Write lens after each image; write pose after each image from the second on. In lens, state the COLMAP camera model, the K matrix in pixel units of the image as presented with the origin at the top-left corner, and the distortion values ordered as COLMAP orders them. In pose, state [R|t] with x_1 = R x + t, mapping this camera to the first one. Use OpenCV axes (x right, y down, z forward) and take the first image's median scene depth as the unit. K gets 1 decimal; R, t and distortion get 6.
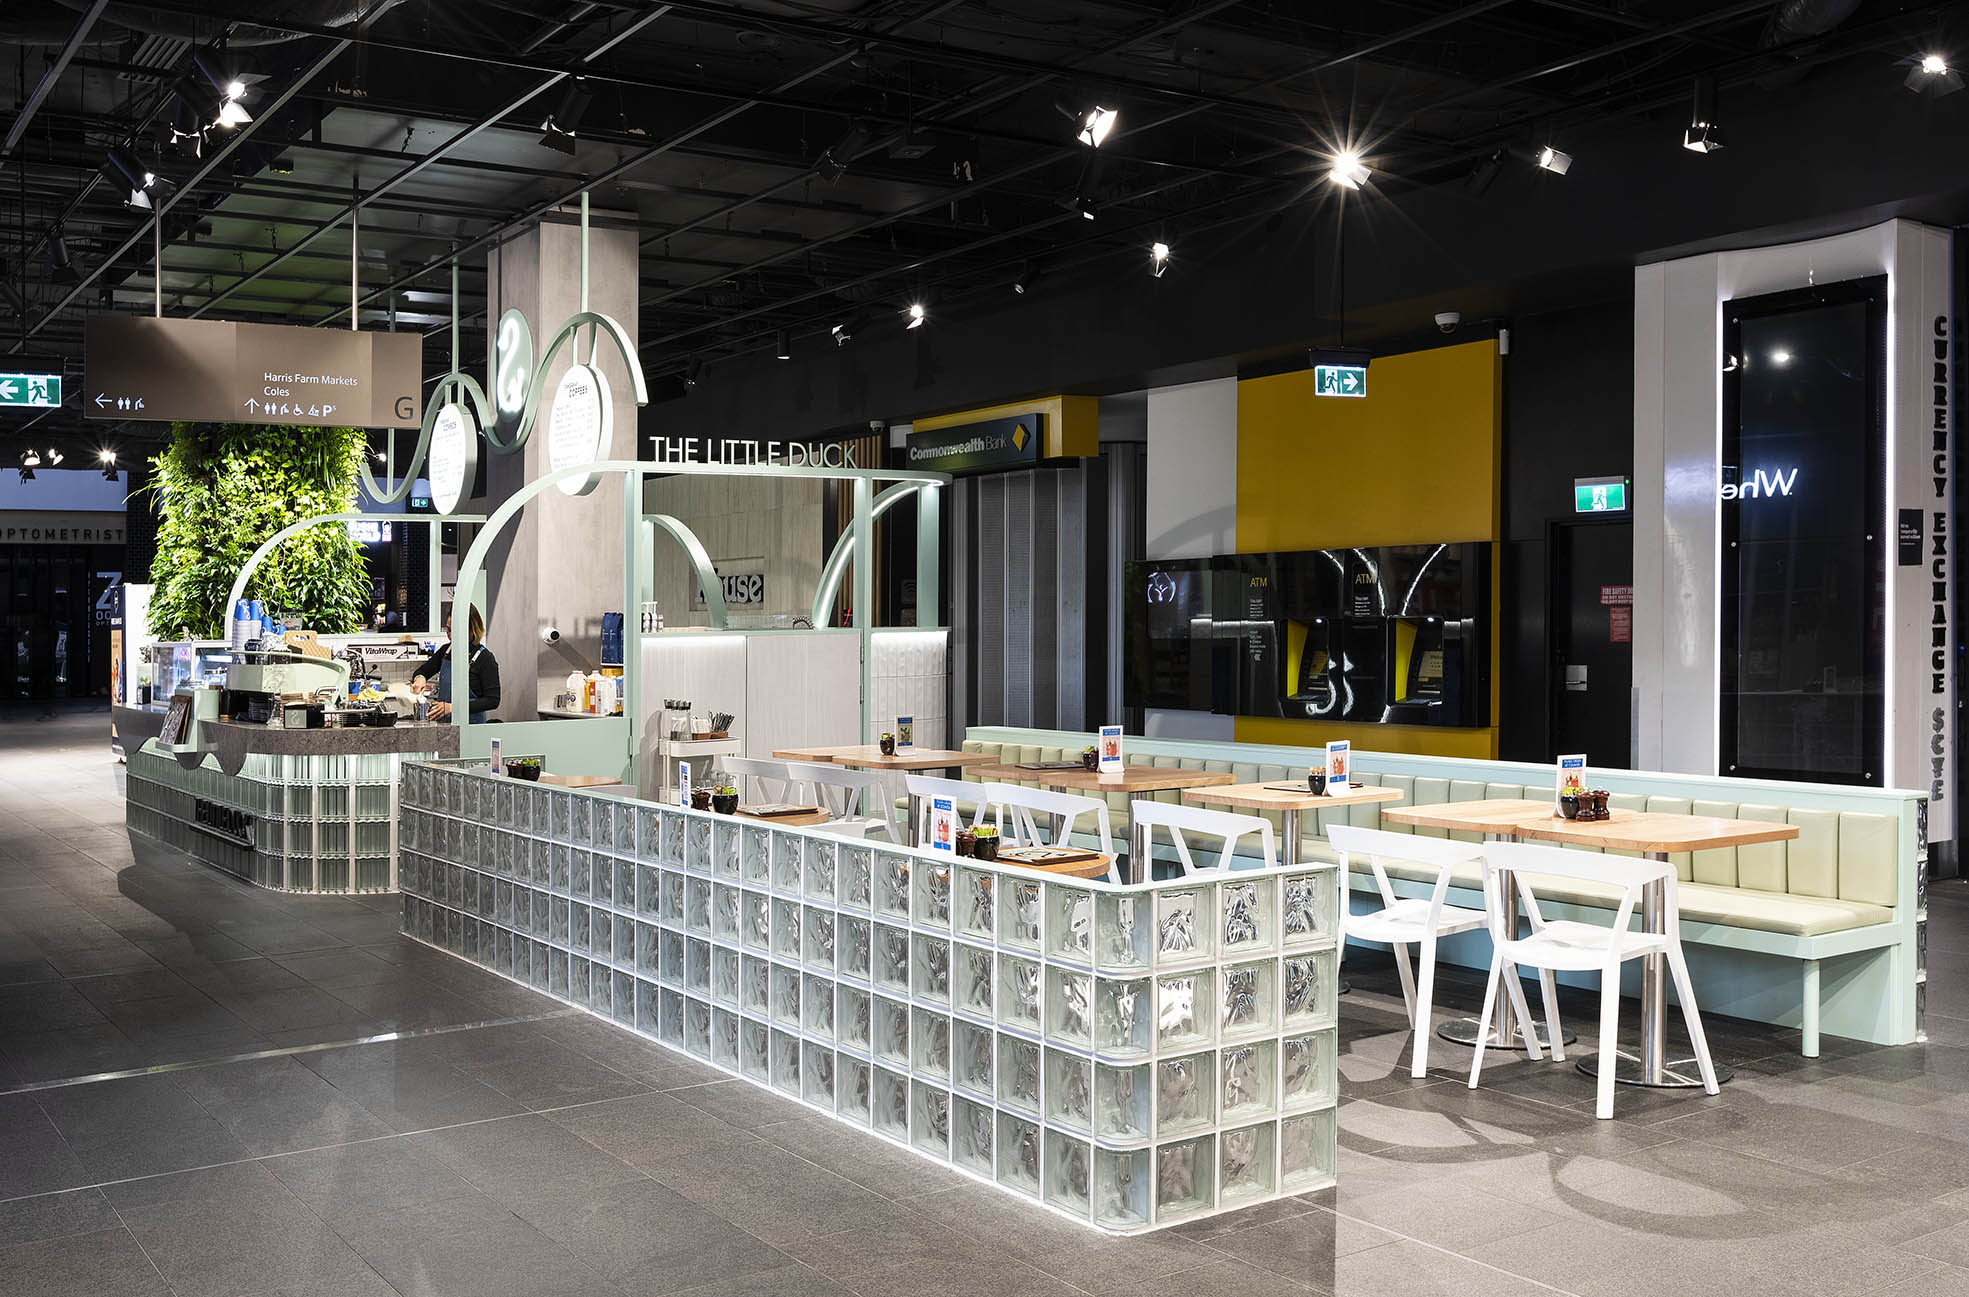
lens RADIAL K [[1904.2, 0, 982.4], [0, 1904.2, 644.1], [0, 0, 1]] dist [-0.012112, 0.000000]
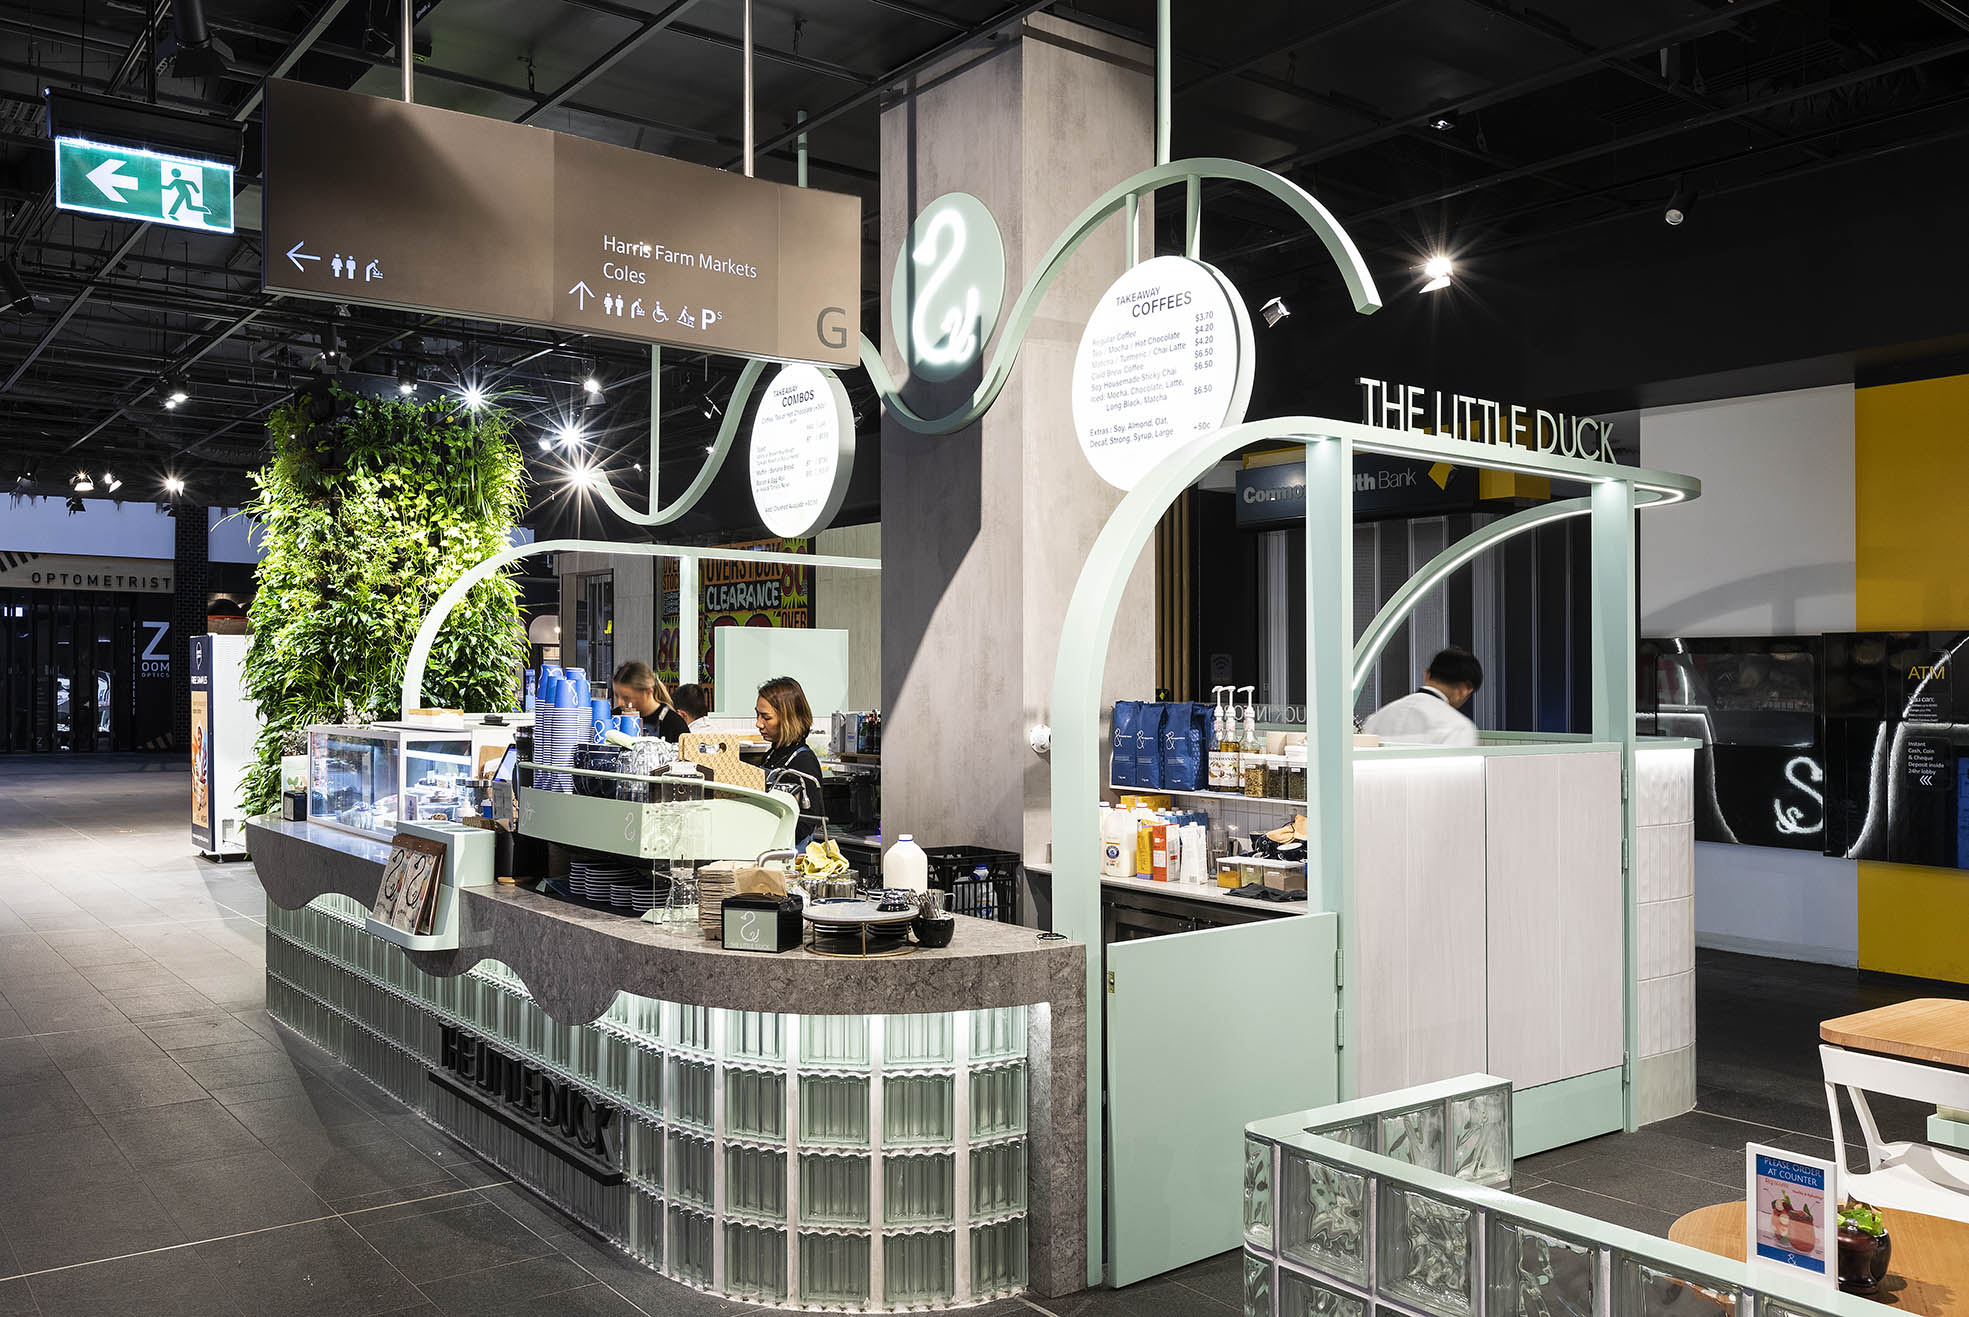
lens RADIAL K [[1609.2, 0, 985.9], [0, 1609.2, 757.2], [0, 0, 1]] dist [0.008354, -0.010566]
pose [[0.998076, 0.021819, 0.058035, -0.177510], [-0.023627, 0.999251, 0.030655, -0.008878], [-0.057323, -0.031967, 0.997844, 0.328071]]
